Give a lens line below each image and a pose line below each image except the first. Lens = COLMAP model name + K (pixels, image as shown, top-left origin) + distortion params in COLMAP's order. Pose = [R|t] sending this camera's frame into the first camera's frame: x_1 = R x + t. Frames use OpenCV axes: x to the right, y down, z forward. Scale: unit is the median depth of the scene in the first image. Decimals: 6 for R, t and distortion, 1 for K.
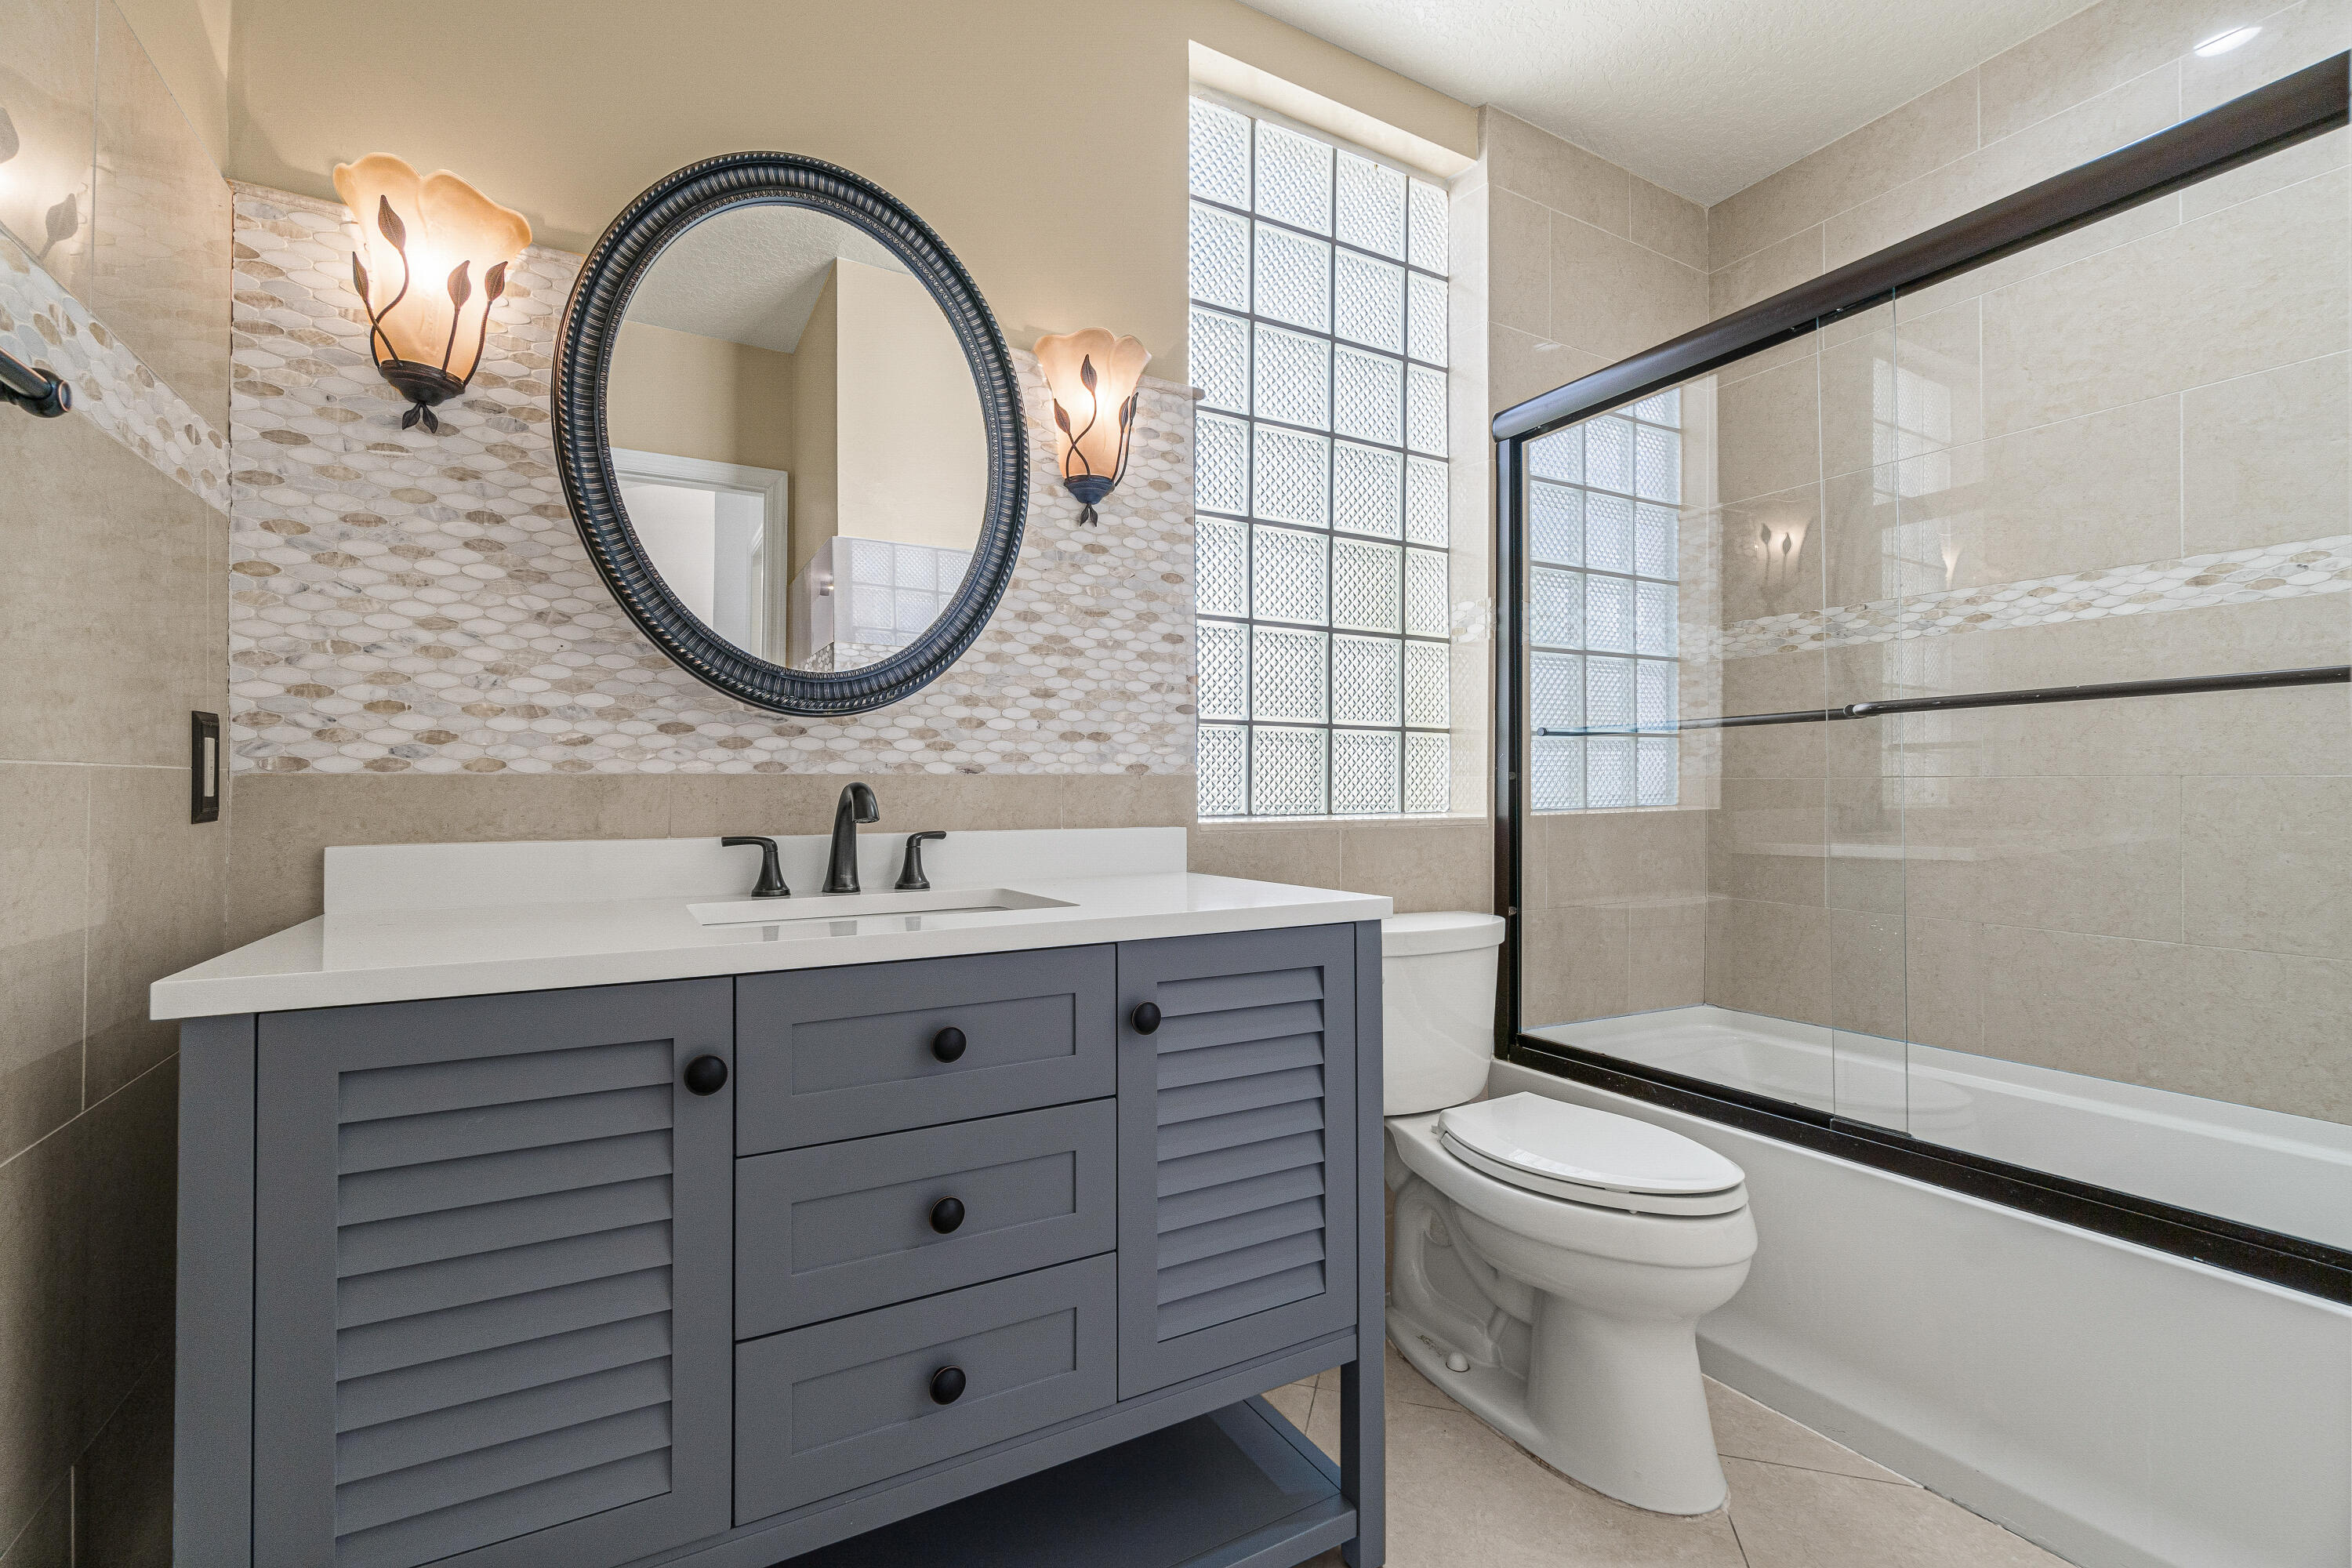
lens RADIAL K [[1032.8, 0, 1176.0], [0, 1032.8, 784.0], [0, 0, 1]] dist [0.001130, 0.000795]
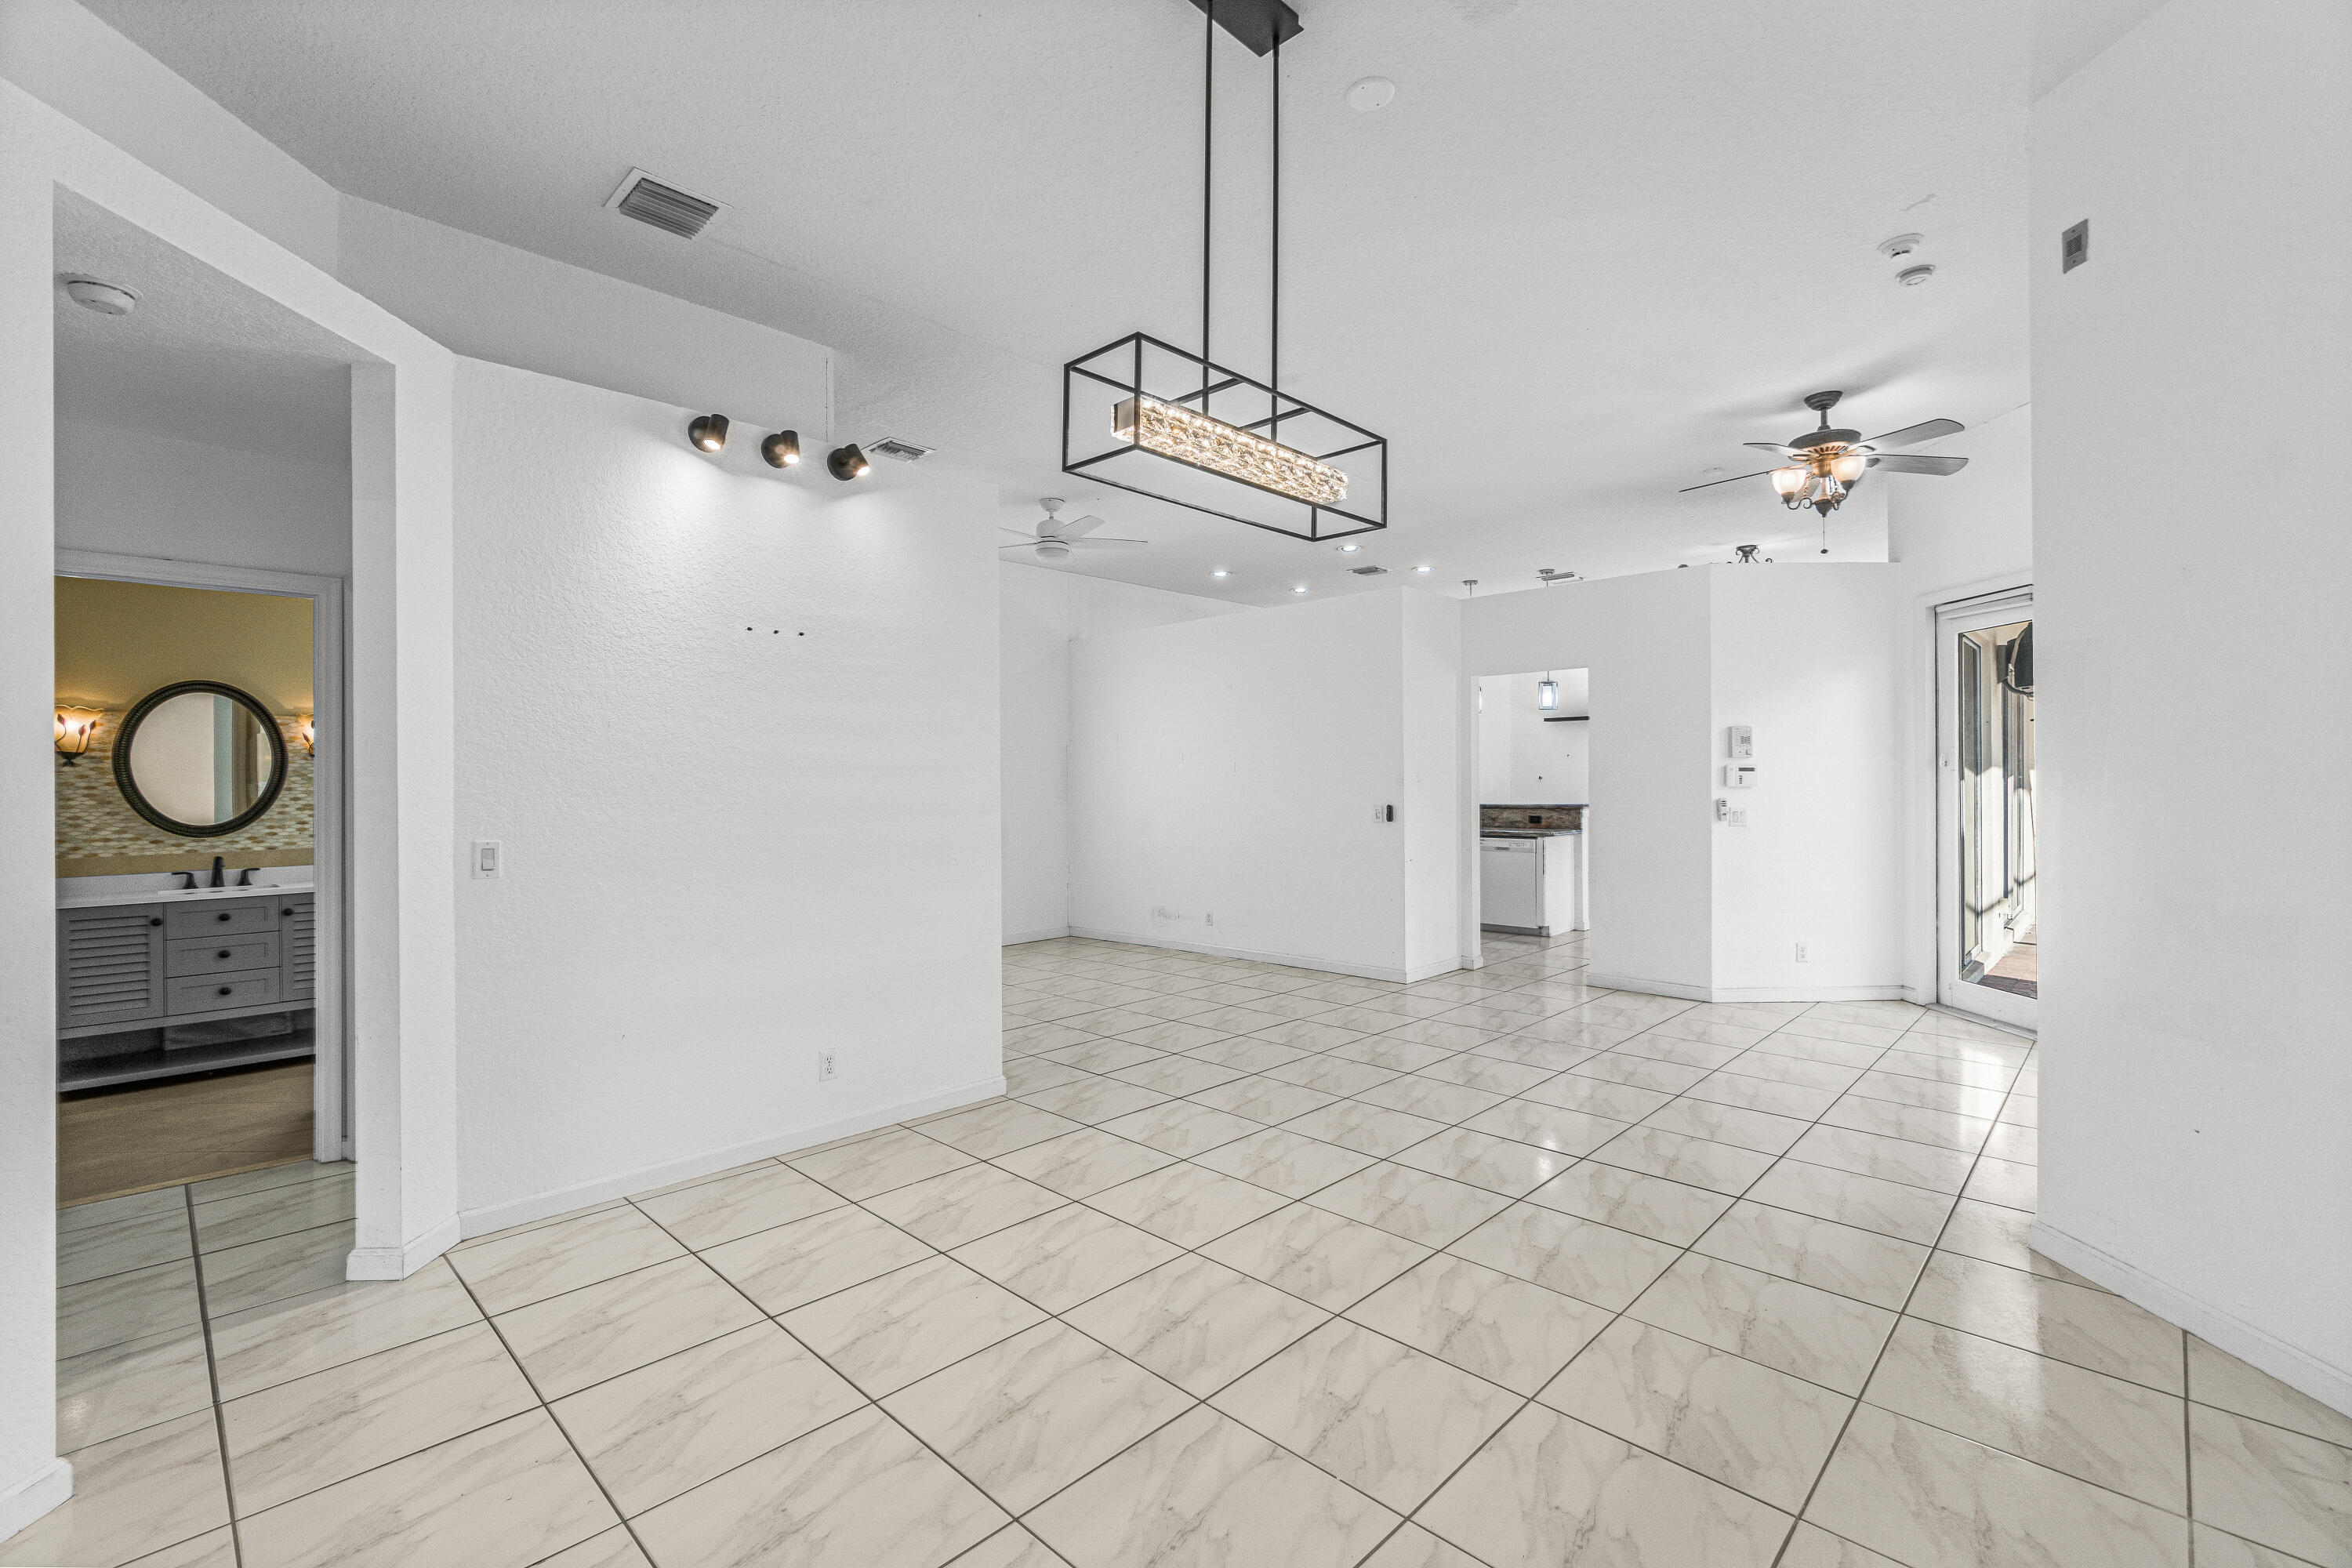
lens RADIAL K [[1032.8, 0, 1176.0], [0, 1032.8, 784.0], [0, 0, 1]] dist [0.001130, 0.000795]
pose [[0.961520, -0.008858, 0.274592, 1.995453], [0.007384, 0.999952, 0.006399, -0.260954], [-0.274636, -0.004125, 0.961539, -3.530098]]
